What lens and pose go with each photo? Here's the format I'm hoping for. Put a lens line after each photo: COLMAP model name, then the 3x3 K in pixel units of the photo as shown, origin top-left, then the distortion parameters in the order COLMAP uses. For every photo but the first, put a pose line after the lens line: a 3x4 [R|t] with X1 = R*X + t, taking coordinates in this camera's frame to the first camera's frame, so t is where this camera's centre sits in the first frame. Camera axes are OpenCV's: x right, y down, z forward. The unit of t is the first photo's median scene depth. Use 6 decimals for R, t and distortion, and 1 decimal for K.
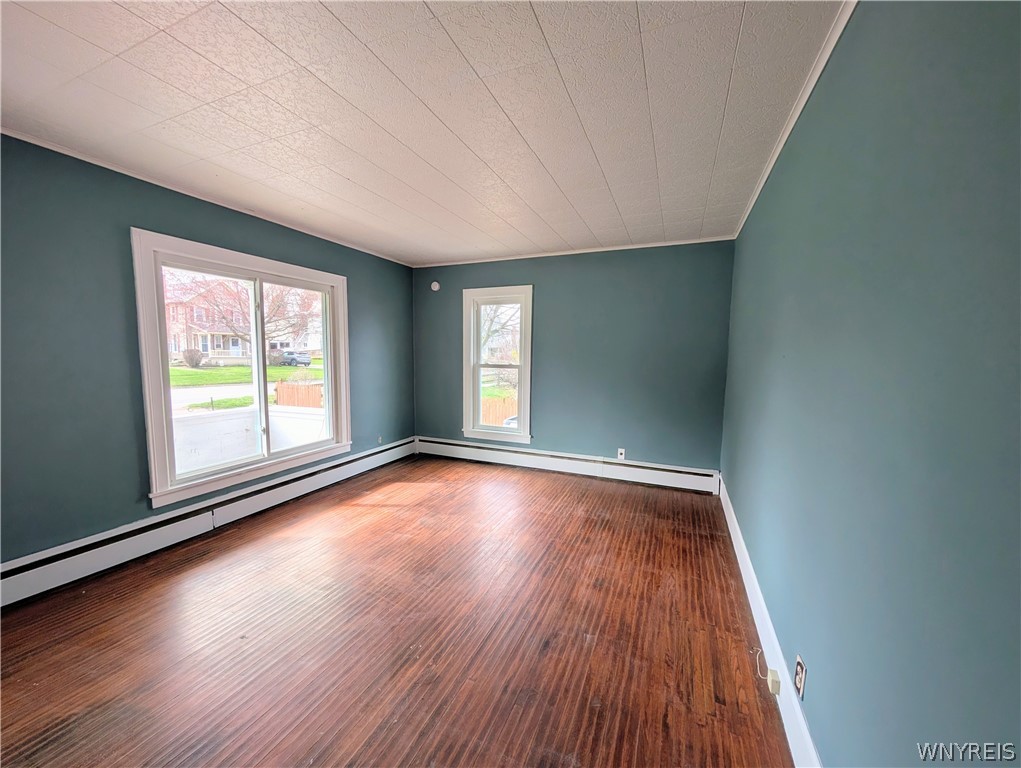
lens RADIAL K [[386.3, 0, 512.1], [0, 386.3, 386.4], [0, 0, 1]] dist [0.000596, 0.000127]
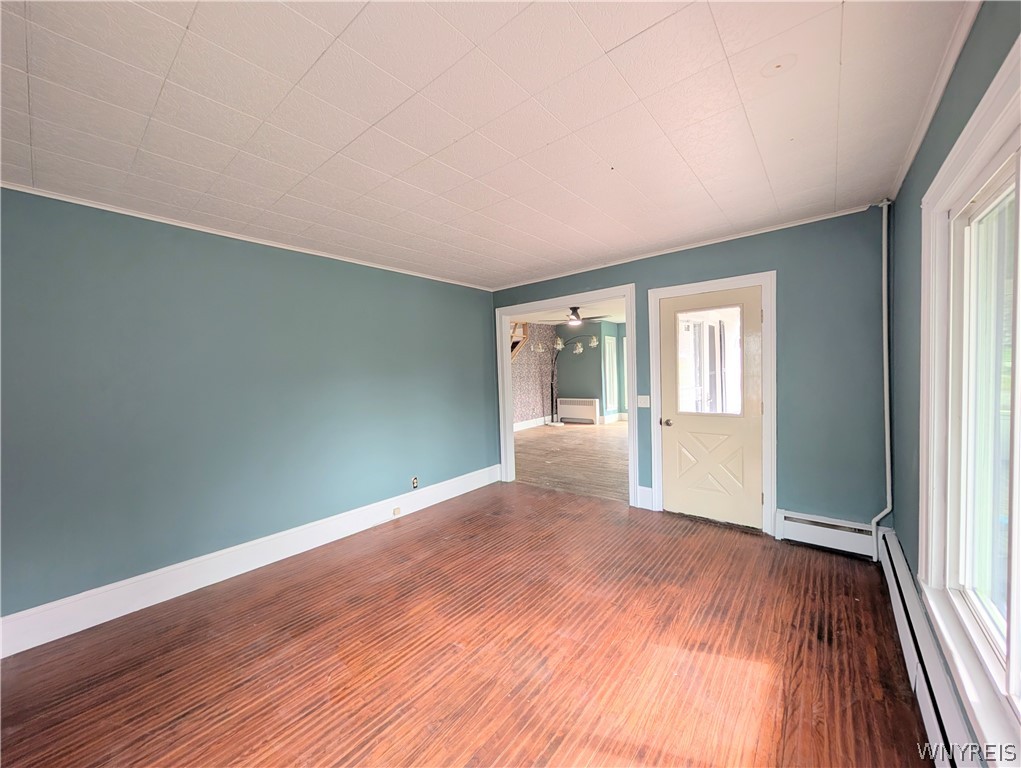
lens RADIAL K [[386.3, 0, 512.1], [0, 386.3, 386.4], [0, 0, 1]] dist [0.000596, 0.000127]
pose [[-0.961288, 0.007169, 0.275451, -0.272291], [0.044508, 0.990574, 0.129545, -0.117418], [-0.271926, 0.136789, -0.952547, 1.178223]]
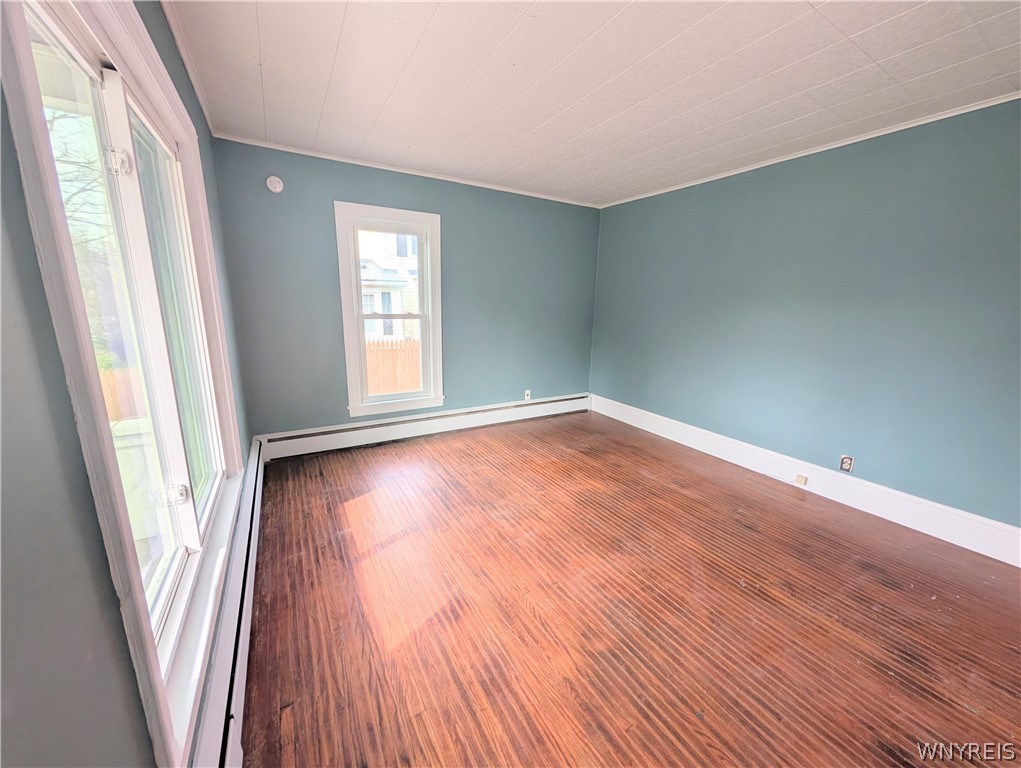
lens RADIAL K [[386.3, 0, 512.1], [0, 386.3, 386.4], [0, 0, 1]] dist [0.000596, 0.000127]
pose [[0.591496, -0.171498, 0.787858, -0.621526], [0.058866, 0.983696, 0.169932, -0.038224], [-0.804156, -0.054136, 0.591948, 0.408404]]
